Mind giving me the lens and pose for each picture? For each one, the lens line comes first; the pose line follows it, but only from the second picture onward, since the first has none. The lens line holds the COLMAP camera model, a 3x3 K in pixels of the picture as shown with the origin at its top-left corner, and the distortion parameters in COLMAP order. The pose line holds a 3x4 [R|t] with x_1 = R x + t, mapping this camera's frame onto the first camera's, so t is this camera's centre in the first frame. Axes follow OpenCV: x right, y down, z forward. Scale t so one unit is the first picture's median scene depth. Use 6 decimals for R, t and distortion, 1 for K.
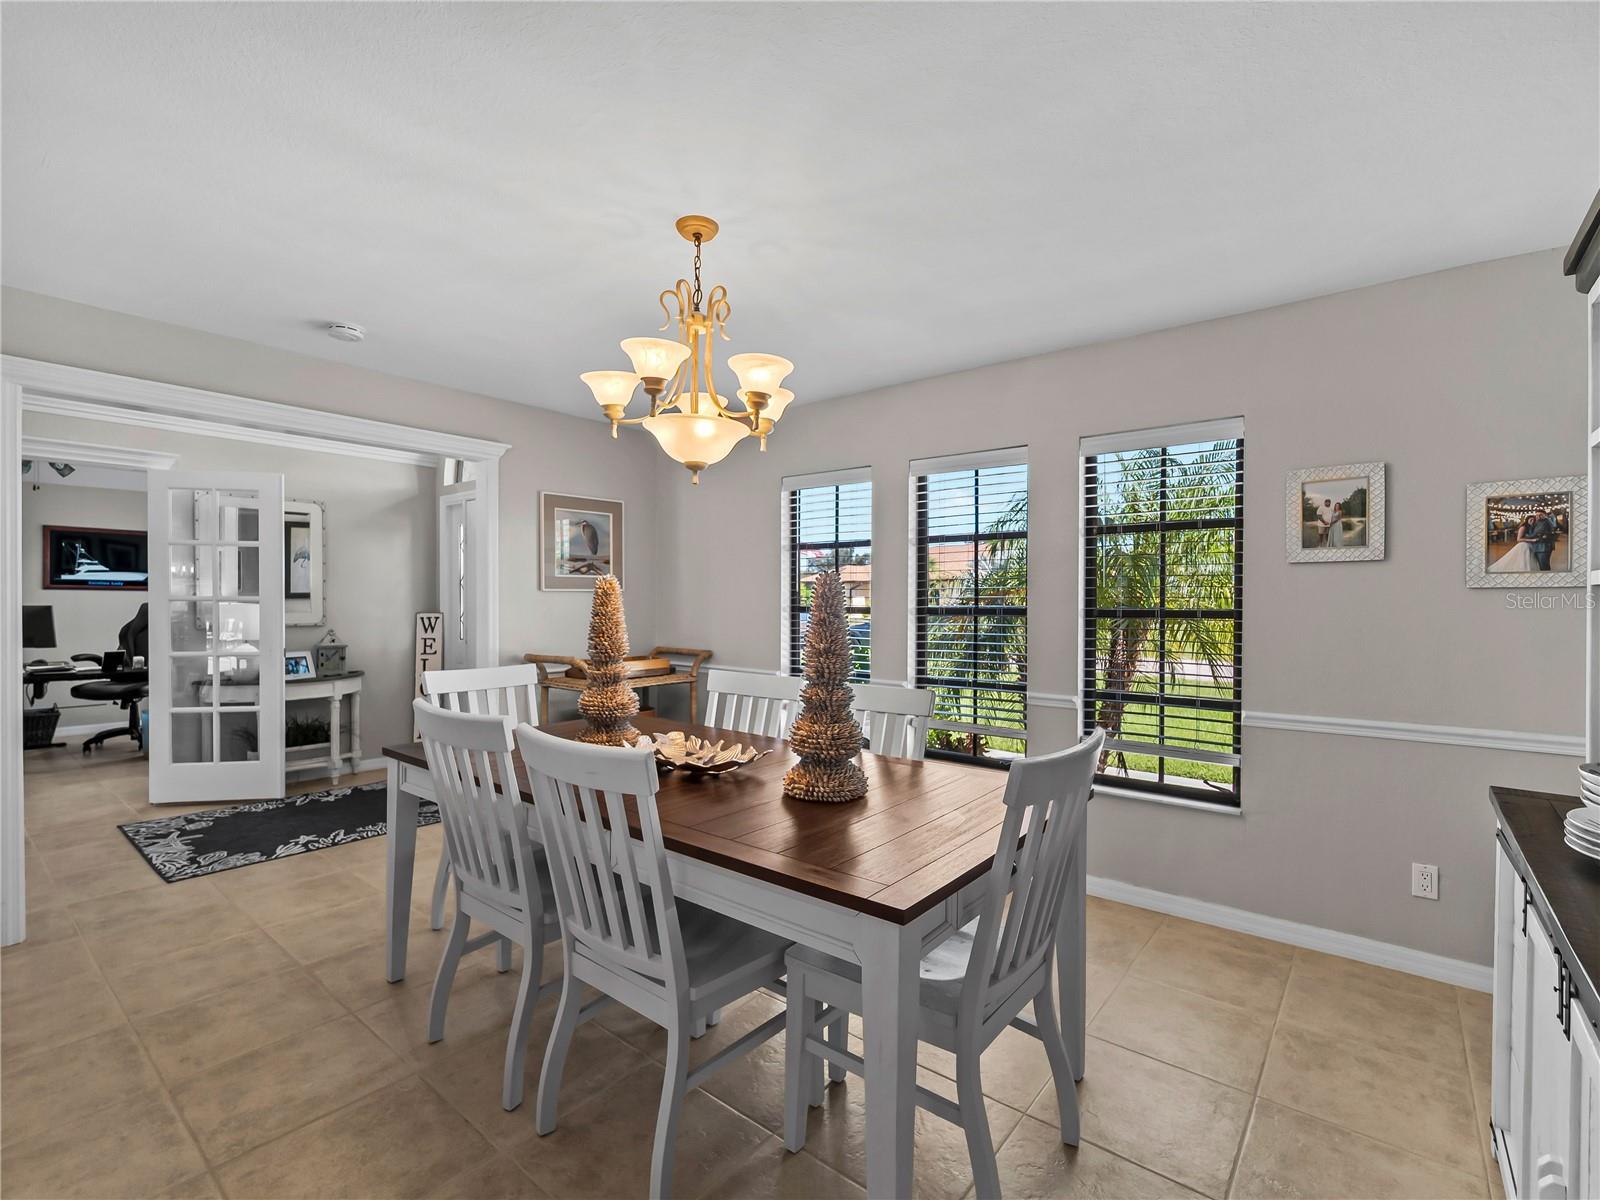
lens RADIAL K [[738.3, 0, 807.1], [0, 738.3, 601.0], [0, 0, 1]] dist [-0.002659, -0.000698]
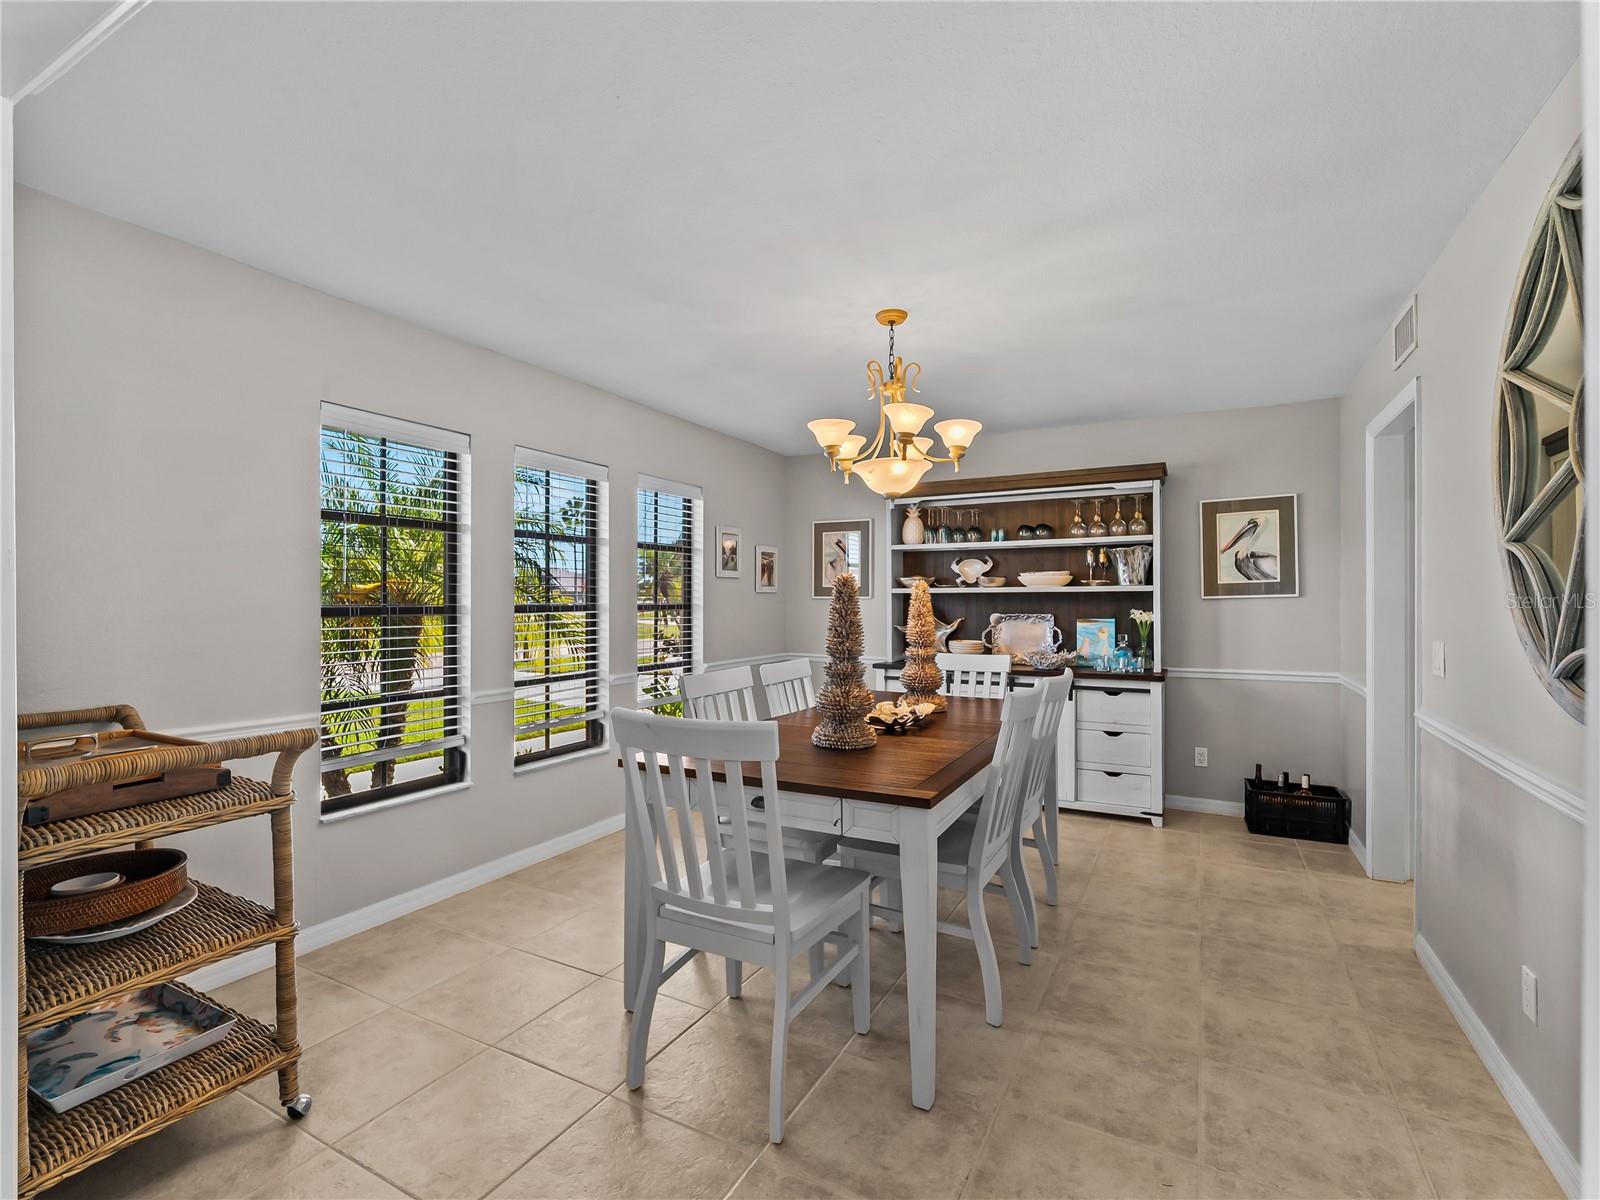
lens RADIAL K [[738.3, 0, 807.1], [0, 738.3, 601.0], [0, 0, 1]] dist [-0.002659, -0.000698]
pose [[-0.185380, -0.004881, 0.982655, -1.204778], [0.018671, 0.999790, 0.008489, -0.007065], [-0.982489, 0.019921, -0.185250, 1.179987]]
